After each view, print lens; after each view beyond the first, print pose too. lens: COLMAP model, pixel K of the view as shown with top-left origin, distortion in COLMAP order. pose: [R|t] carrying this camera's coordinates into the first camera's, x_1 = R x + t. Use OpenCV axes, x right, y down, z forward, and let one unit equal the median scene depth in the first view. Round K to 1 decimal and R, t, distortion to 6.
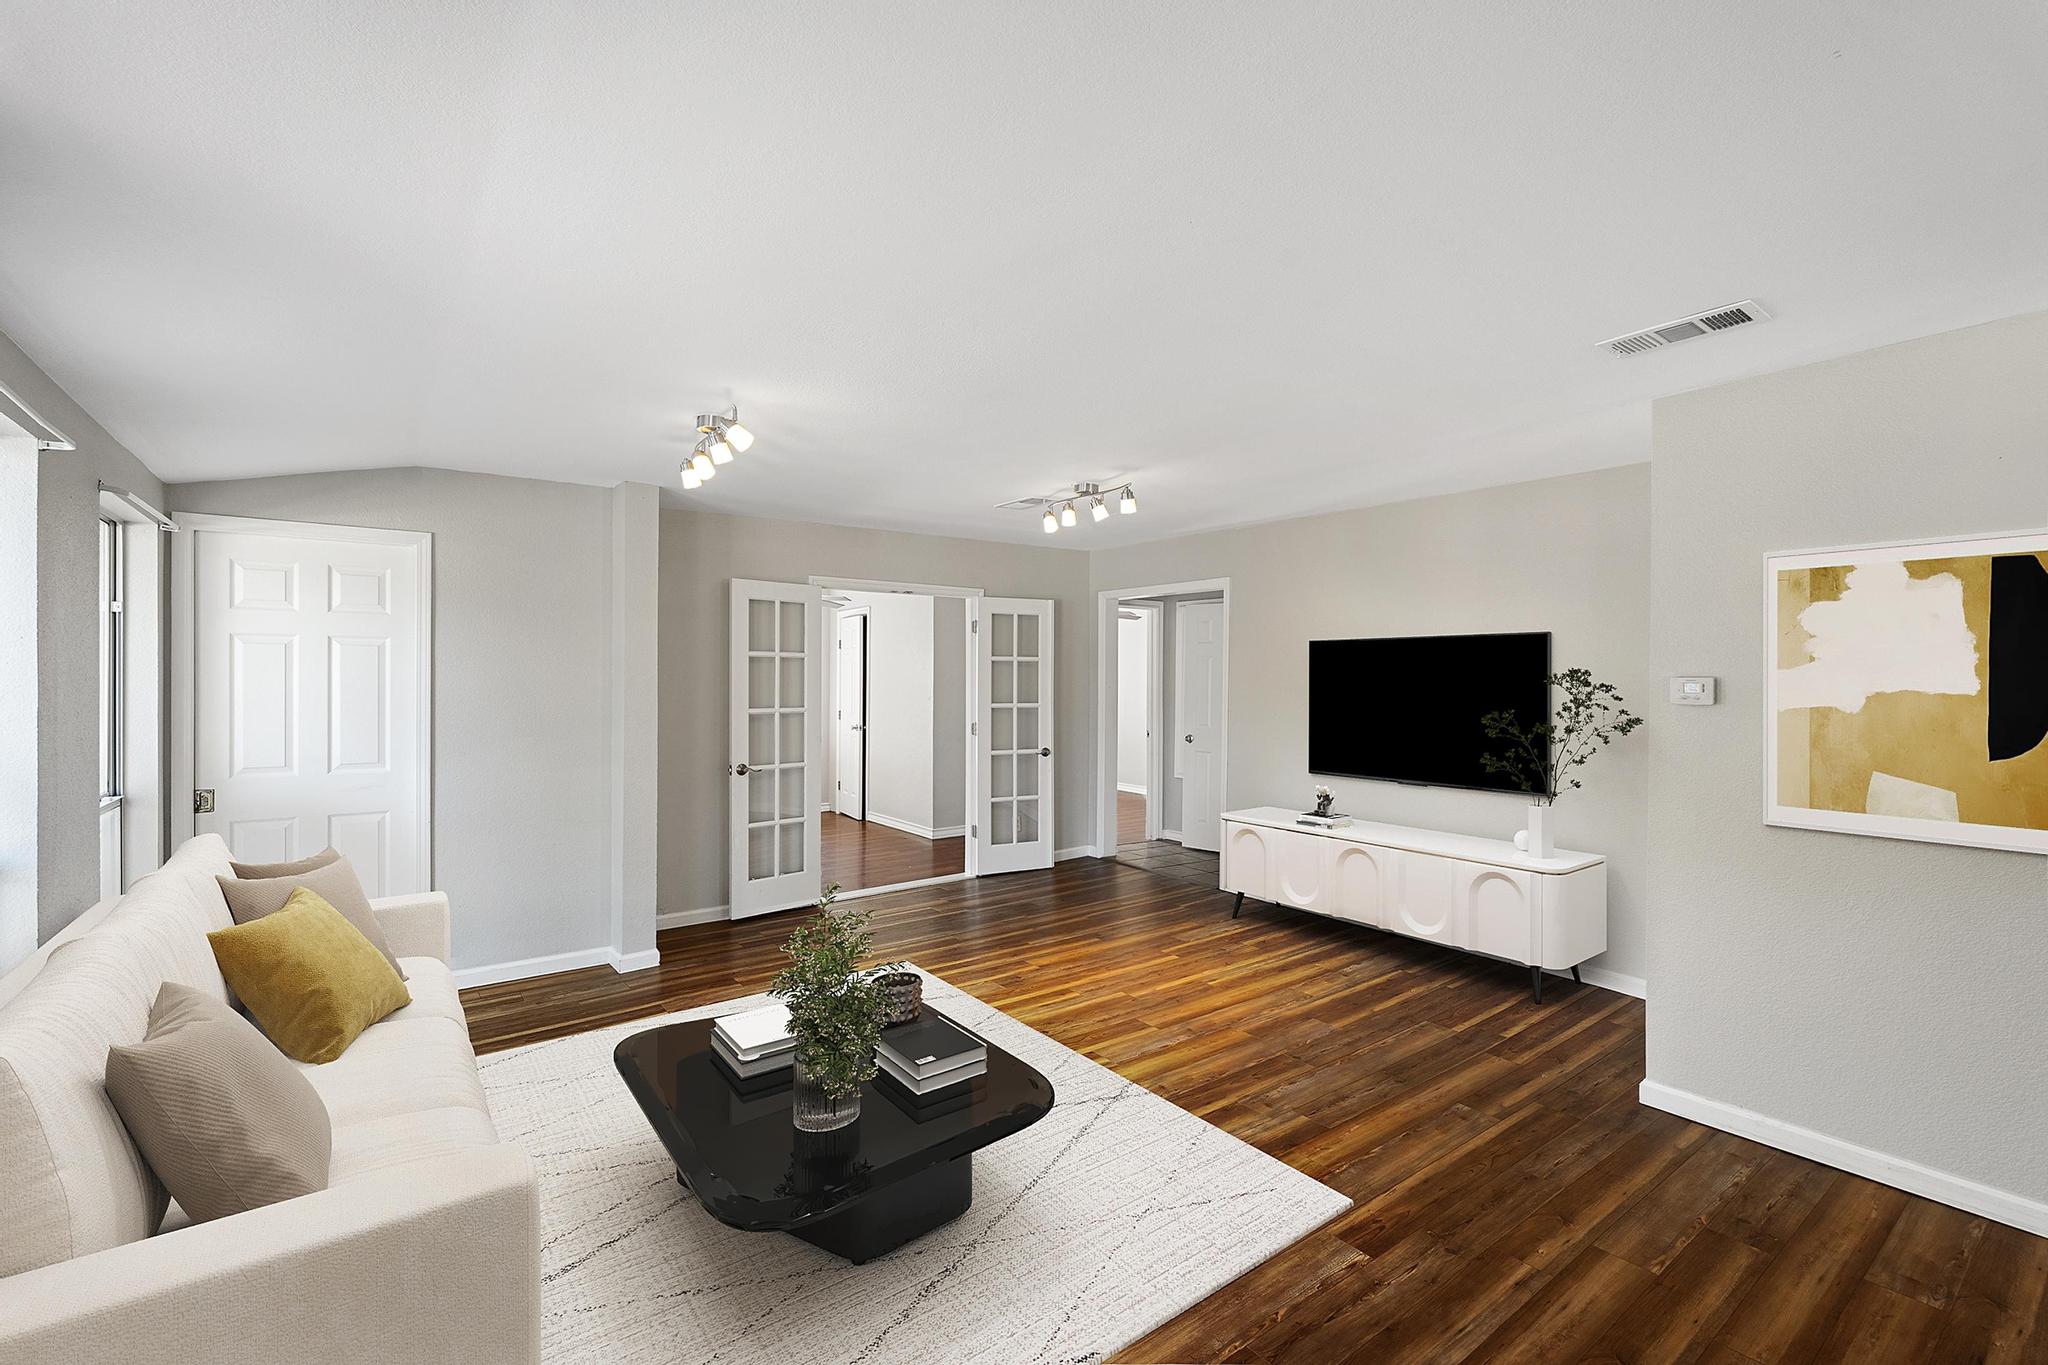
lens RADIAL K [[904.5, 0, 1034.5], [0, 904.5, 680.5], [0, 0, 1]] dist [-0.001500, -0.000258]
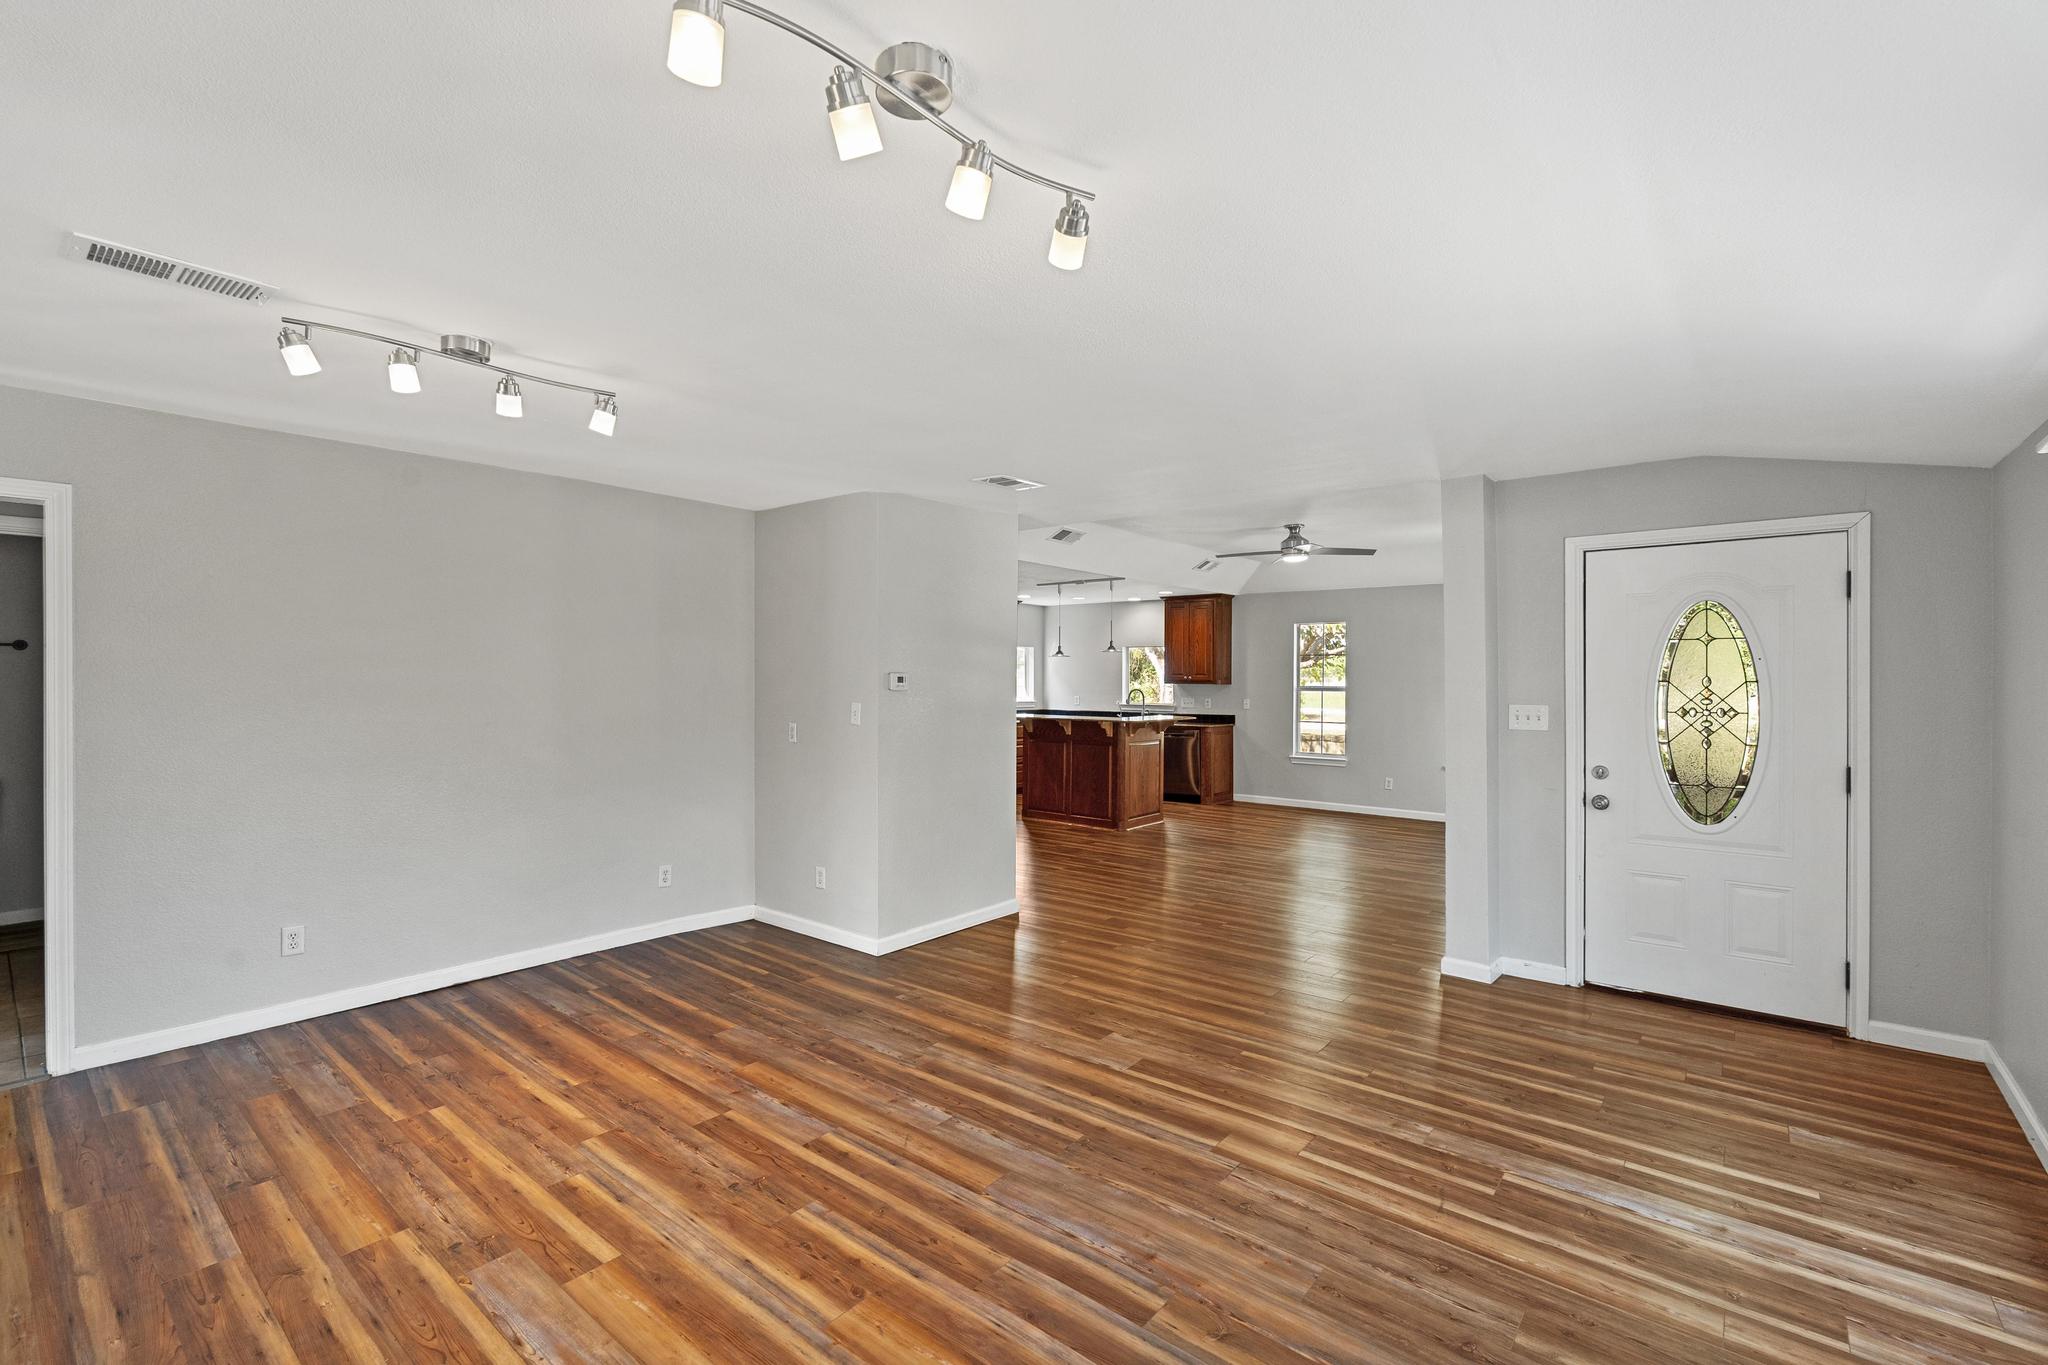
lens RADIAL K [[904.5, 0, 1026.0], [0, 904.5, 672.6], [0, 0, 1]] dist [-0.001500, -0.000258]
pose [[-0.243984, 0.000774, 0.969779, -0.645196], [0.002181, 0.999998, -0.000249, -0.000703], [-0.969777, 0.002054, -0.243985, 0.865138]]
